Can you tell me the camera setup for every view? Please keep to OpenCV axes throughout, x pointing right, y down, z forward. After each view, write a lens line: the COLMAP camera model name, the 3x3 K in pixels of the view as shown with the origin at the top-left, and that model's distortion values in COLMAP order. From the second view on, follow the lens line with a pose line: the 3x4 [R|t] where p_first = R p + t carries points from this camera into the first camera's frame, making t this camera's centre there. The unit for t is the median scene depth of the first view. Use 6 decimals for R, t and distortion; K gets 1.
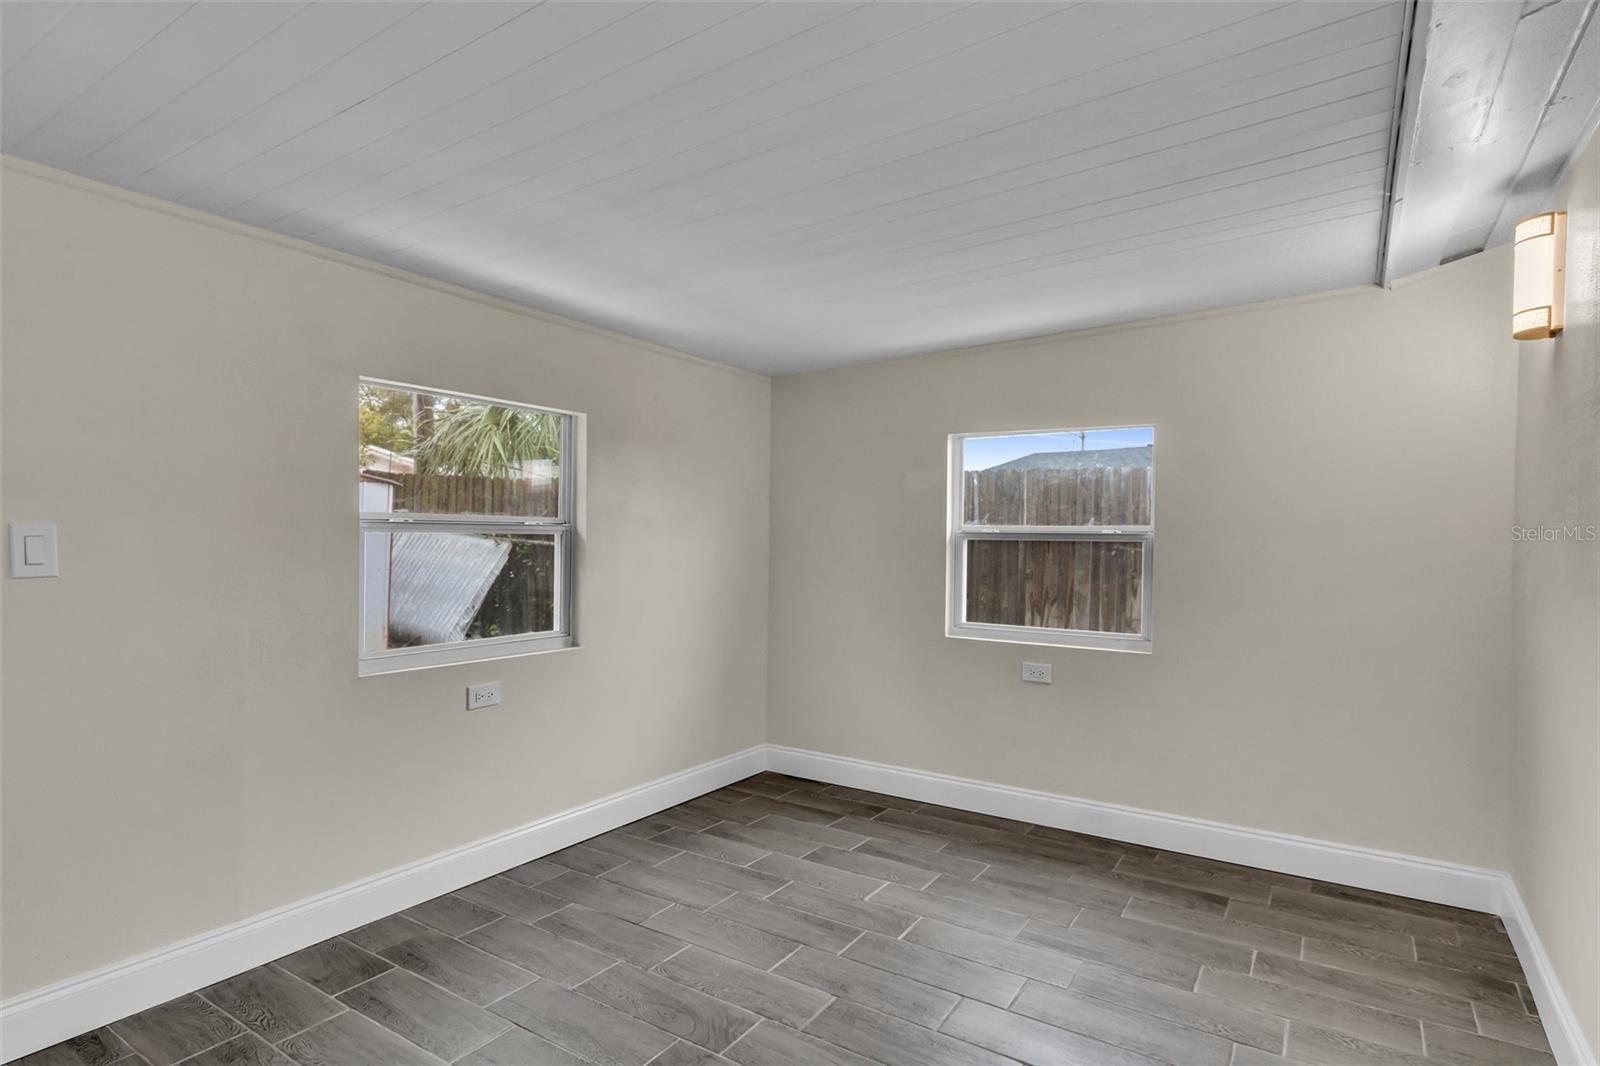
lens RADIAL K [[837.7, 0, 810.0], [0, 837.7, 541.9], [0, 0, 1]] dist [0.005265, -0.000075]
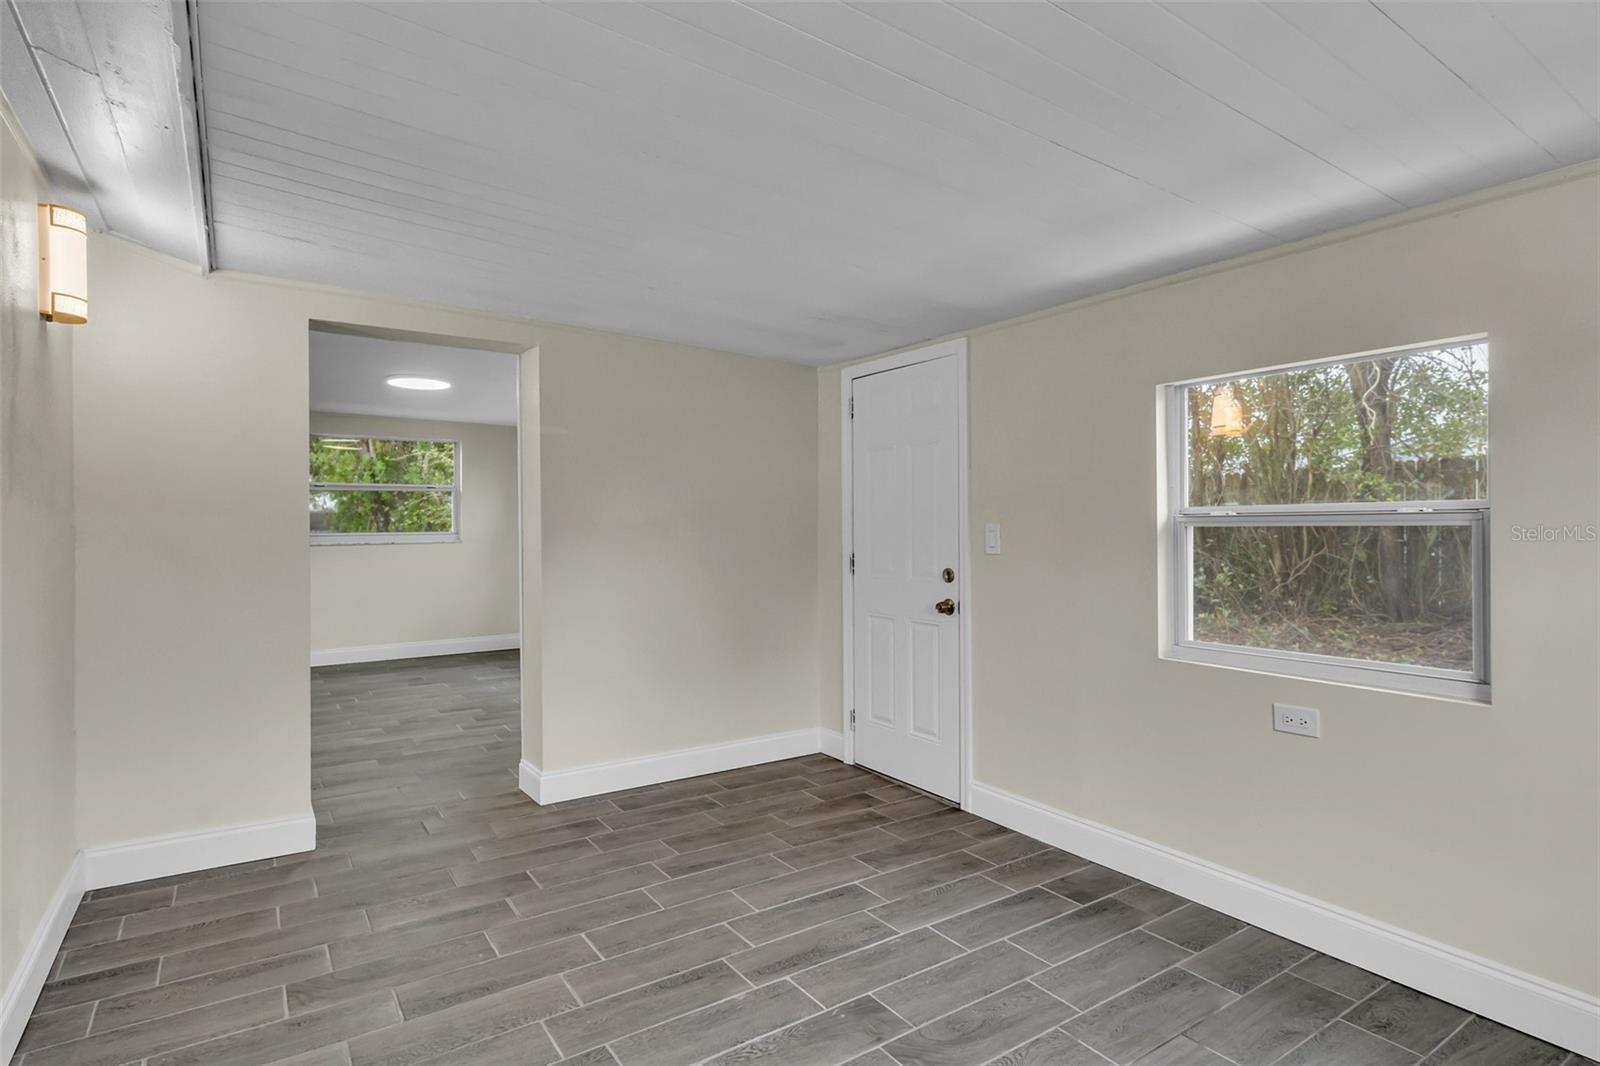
lens RADIAL K [[837.7, 0, 813.6], [0, 837.7, 528.9], [0, 0, 1]] dist [0.005265, -0.000075]
pose [[-0.392880, -0.010637, -0.919528, 0.685723], [-0.008263, 0.999934, -0.008036, 0.003924], [0.919552, 0.004441, -0.392942, 1.067812]]
